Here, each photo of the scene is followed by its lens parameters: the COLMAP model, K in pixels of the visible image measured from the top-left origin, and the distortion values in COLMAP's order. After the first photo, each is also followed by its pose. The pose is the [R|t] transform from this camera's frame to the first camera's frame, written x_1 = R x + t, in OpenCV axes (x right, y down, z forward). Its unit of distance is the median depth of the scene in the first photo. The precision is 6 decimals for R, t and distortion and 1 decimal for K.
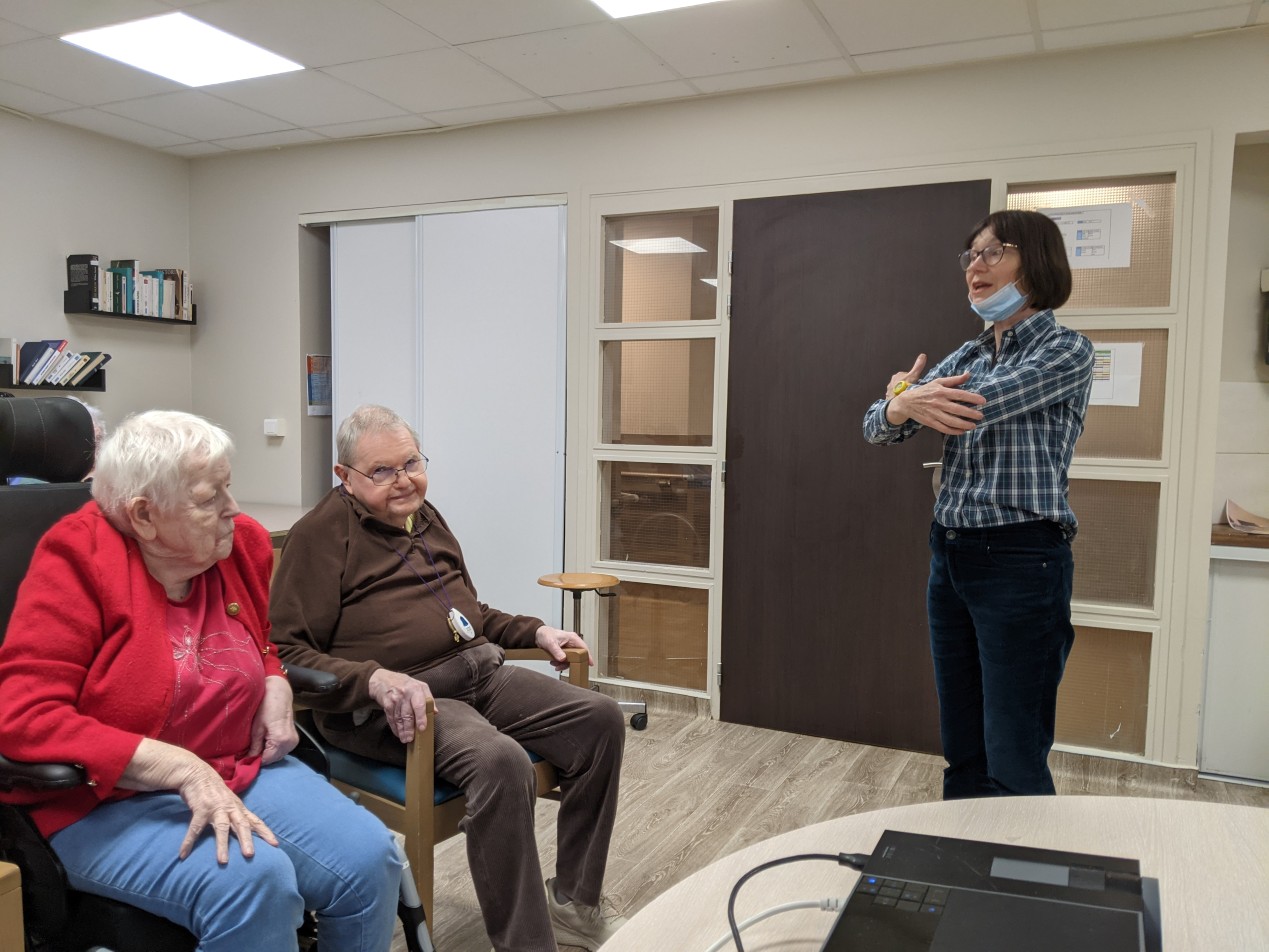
lens RADIAL K [[1004.1, 0, 618.5], [0, 1004.1, 487.6], [0, 0, 1]] dist [0.069764, -0.129136]
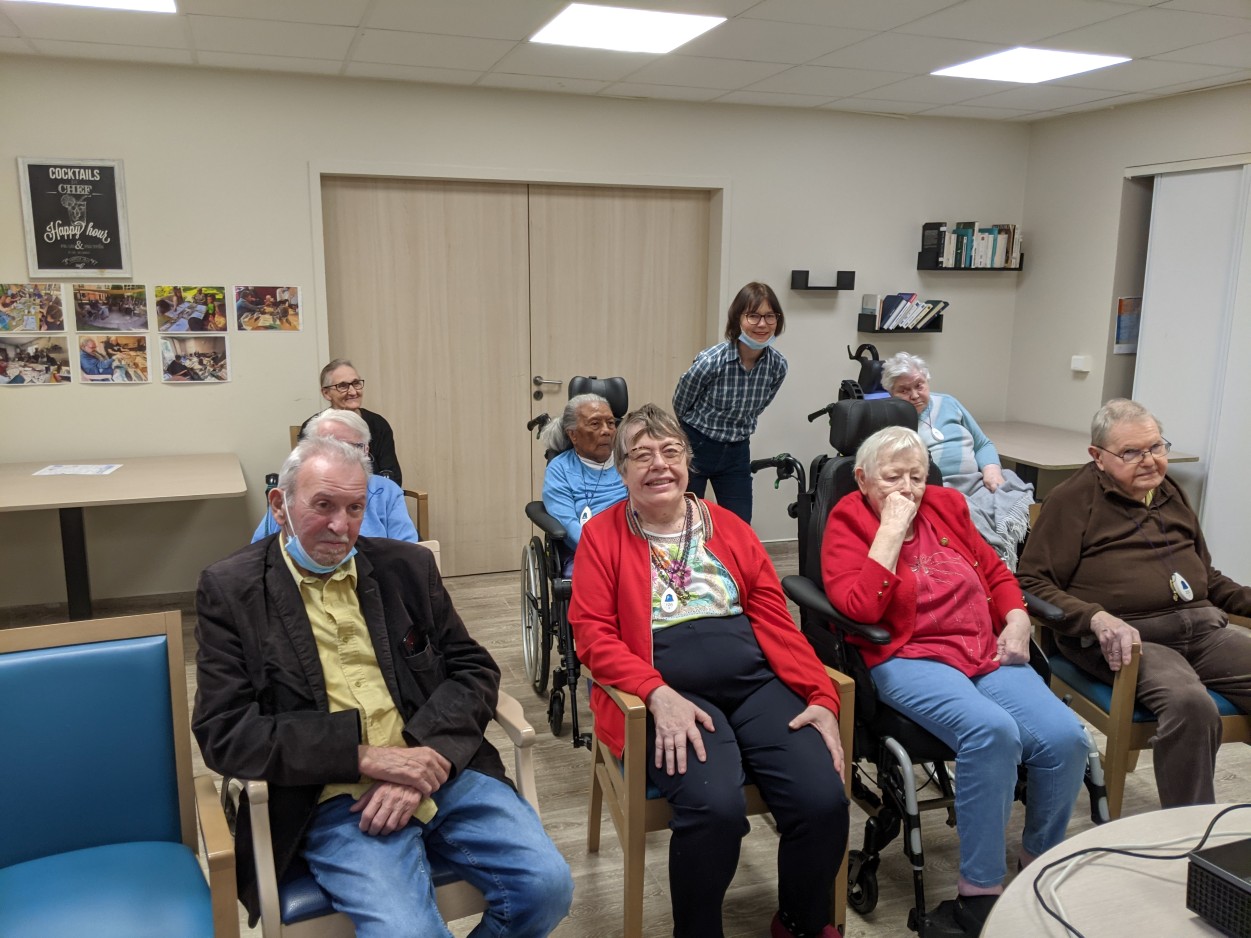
lens RADIAL K [[989.9, 0, 602.8], [0, 989.9, 472.8], [0, 0, 1]] dist [0.069764, -0.129136]
pose [[0.695156, 0.124315, -0.708028, 0.102325], [-0.046416, 0.990640, 0.128364, -0.065775], [0.717359, -0.056369, 0.694419, -0.176283]]
